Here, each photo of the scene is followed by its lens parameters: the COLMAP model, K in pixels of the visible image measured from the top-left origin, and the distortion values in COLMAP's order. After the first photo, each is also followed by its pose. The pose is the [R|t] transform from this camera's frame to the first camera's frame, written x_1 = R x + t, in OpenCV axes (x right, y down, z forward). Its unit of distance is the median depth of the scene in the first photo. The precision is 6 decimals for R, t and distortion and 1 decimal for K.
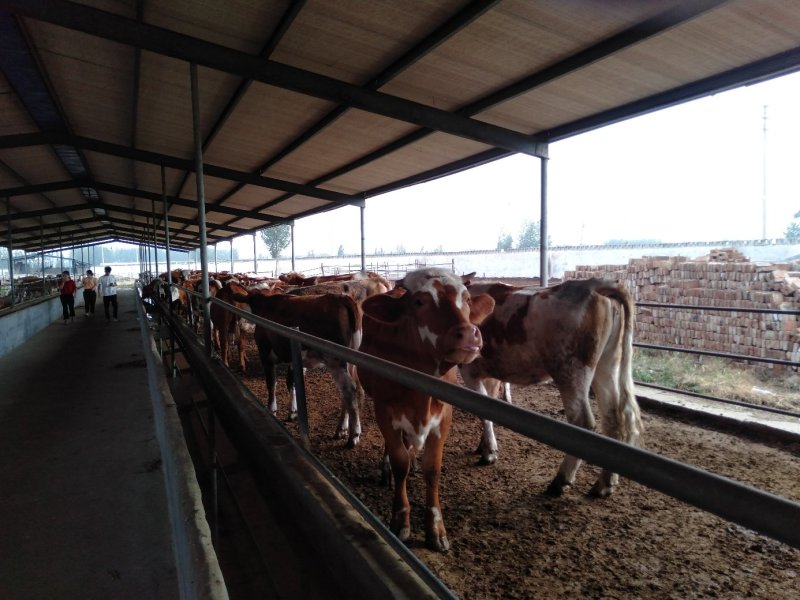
lens RADIAL K [[609.2, 0, 405.5], [0, 609.2, 302.6], [0, 0, 1]] dist [0.002240, 0.005507]
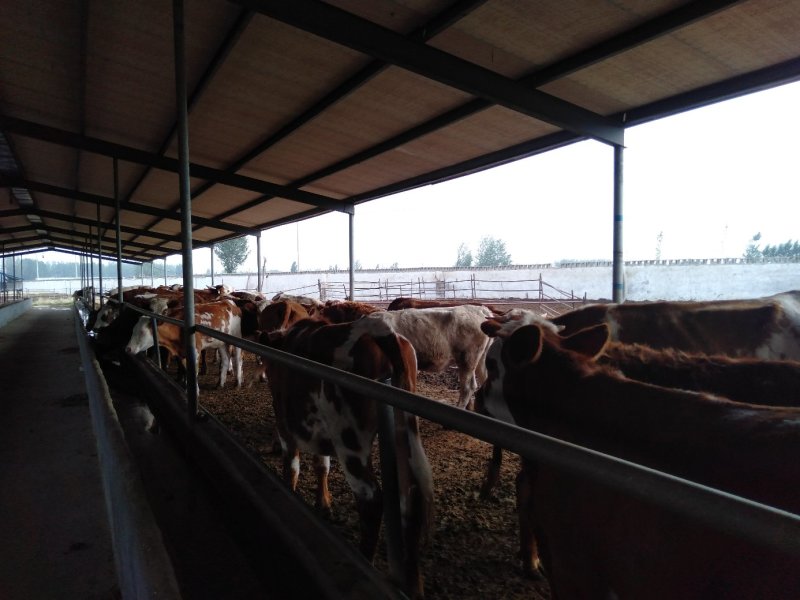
lens RADIAL K [[609.2, 0, 388.0], [0, 609.2, 291.3], [0, 0, 1]] dist [0.002240, 0.005507]
pose [[0.998175, 0.007776, 0.059890, -0.071699], [-0.004877, 0.998816, -0.048393, -0.008420], [-0.060196, 0.048012, 0.997031, 0.158082]]
